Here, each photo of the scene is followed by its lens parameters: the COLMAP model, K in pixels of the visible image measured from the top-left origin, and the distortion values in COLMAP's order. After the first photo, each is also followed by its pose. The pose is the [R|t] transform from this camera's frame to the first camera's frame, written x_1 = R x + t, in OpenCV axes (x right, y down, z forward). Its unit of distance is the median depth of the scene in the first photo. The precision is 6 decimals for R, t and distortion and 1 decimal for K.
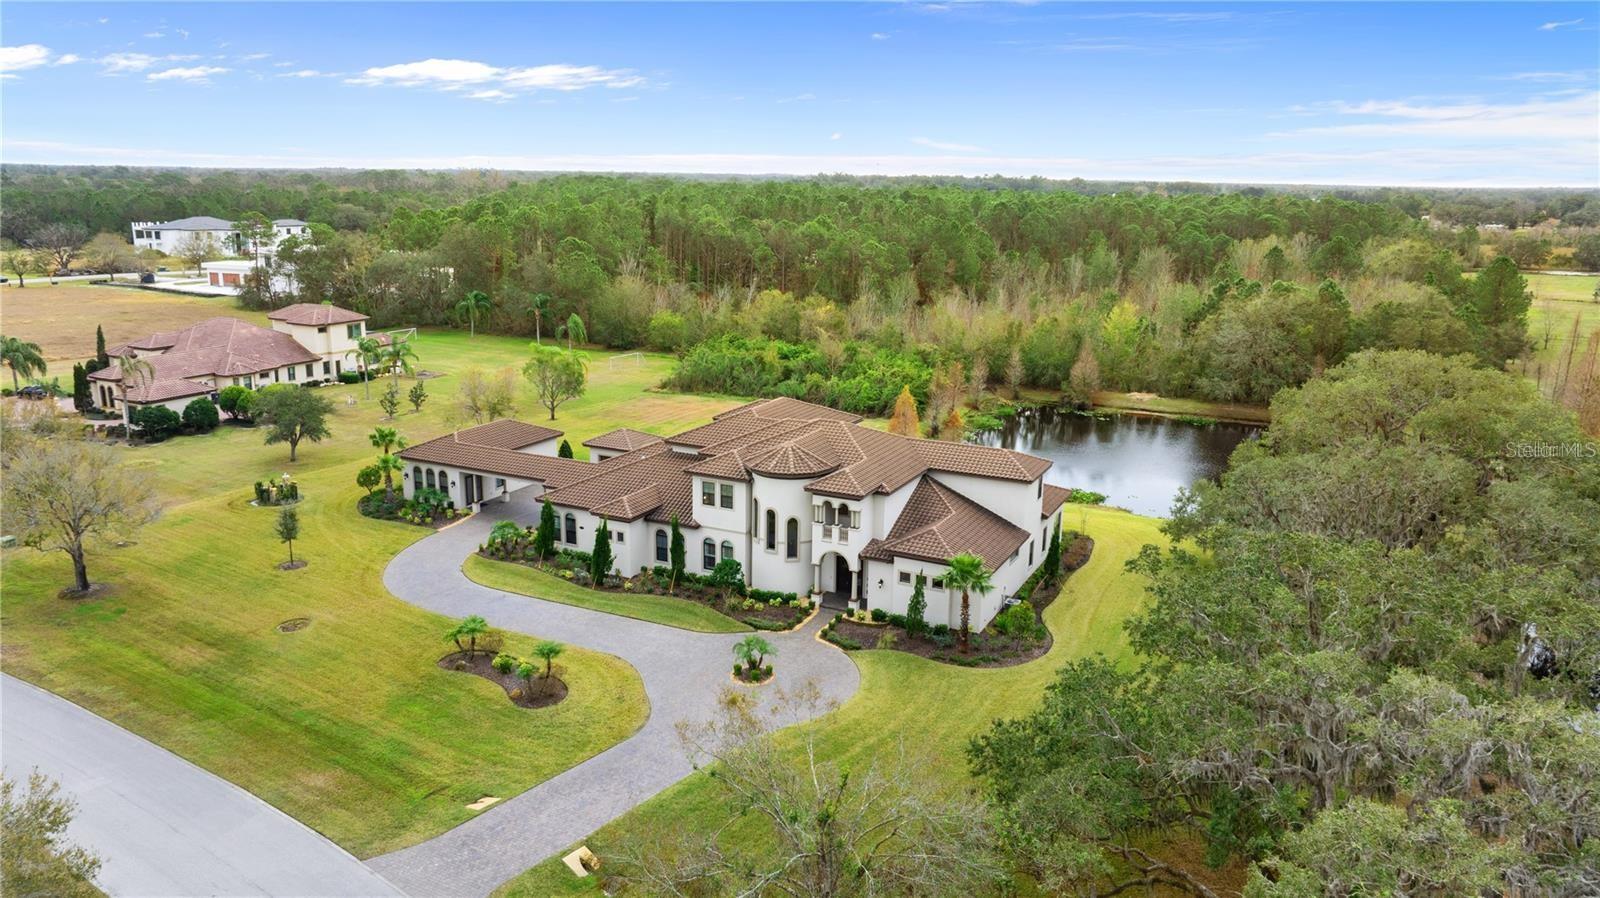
lens RADIAL K [[1056.9, 0, 800.0], [0, 1056.9, 449.0], [0, 0, 1]] dist [-0.002847, 0.001417]
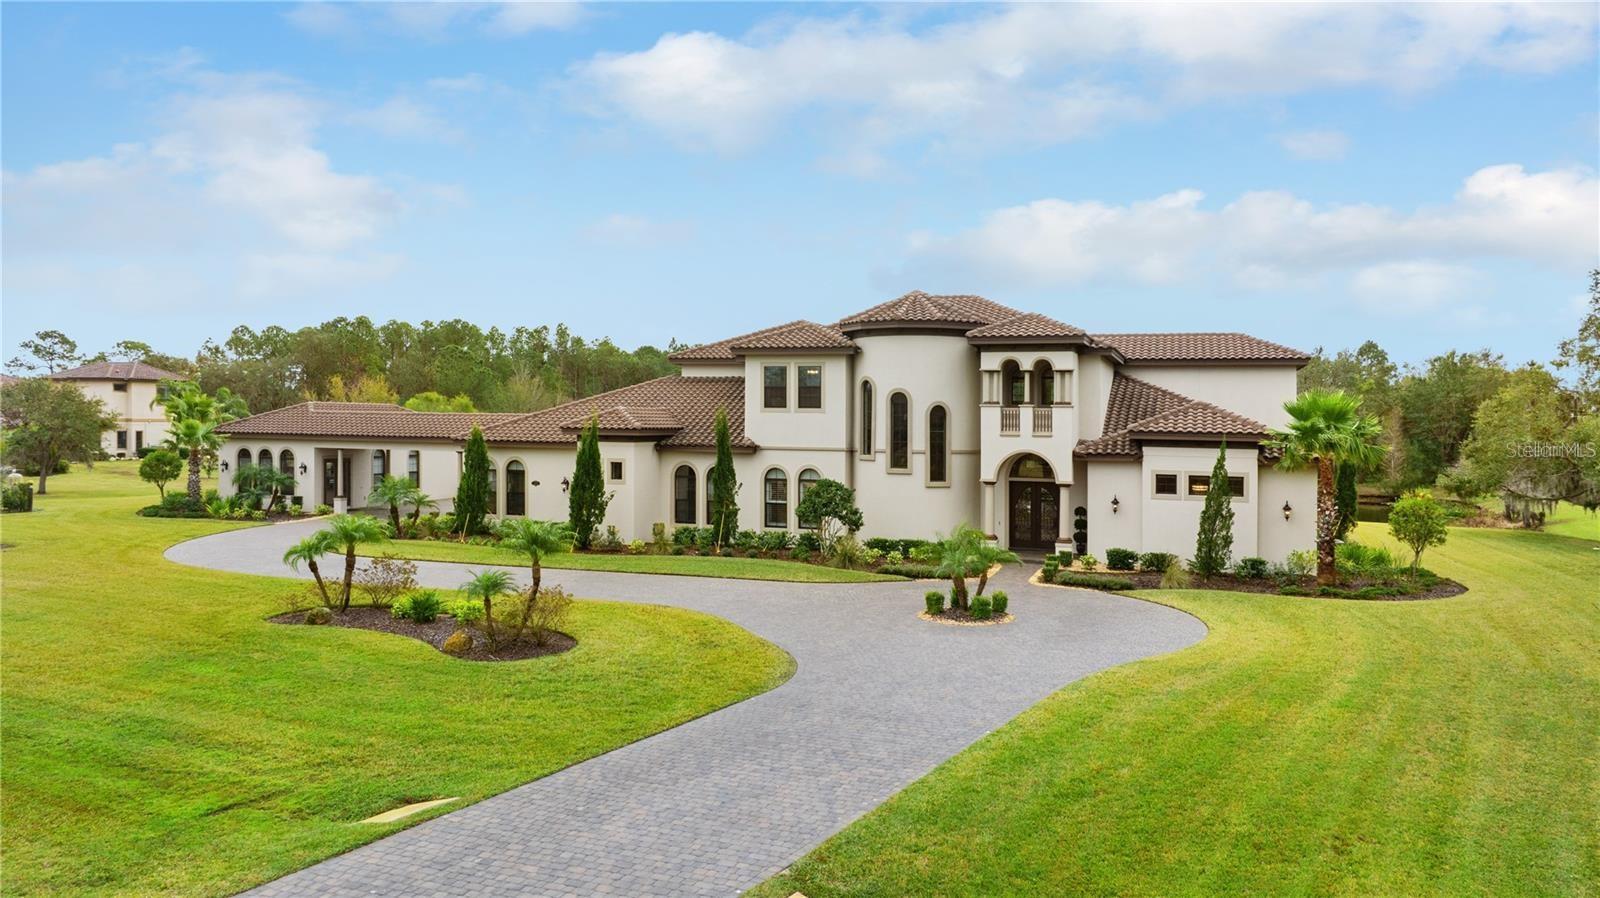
lens RADIAL K [[1101.7, 0, 800.5], [0, 1101.7, 421.5], [0, 0, 1]] dist [-0.015502, -0.005737]
pose [[0.992865, -0.008249, 0.118955, -0.121228], [0.035219, 0.973385, -0.226455, 0.164613], [-0.113921, 0.229028, 0.966731, 0.356191]]
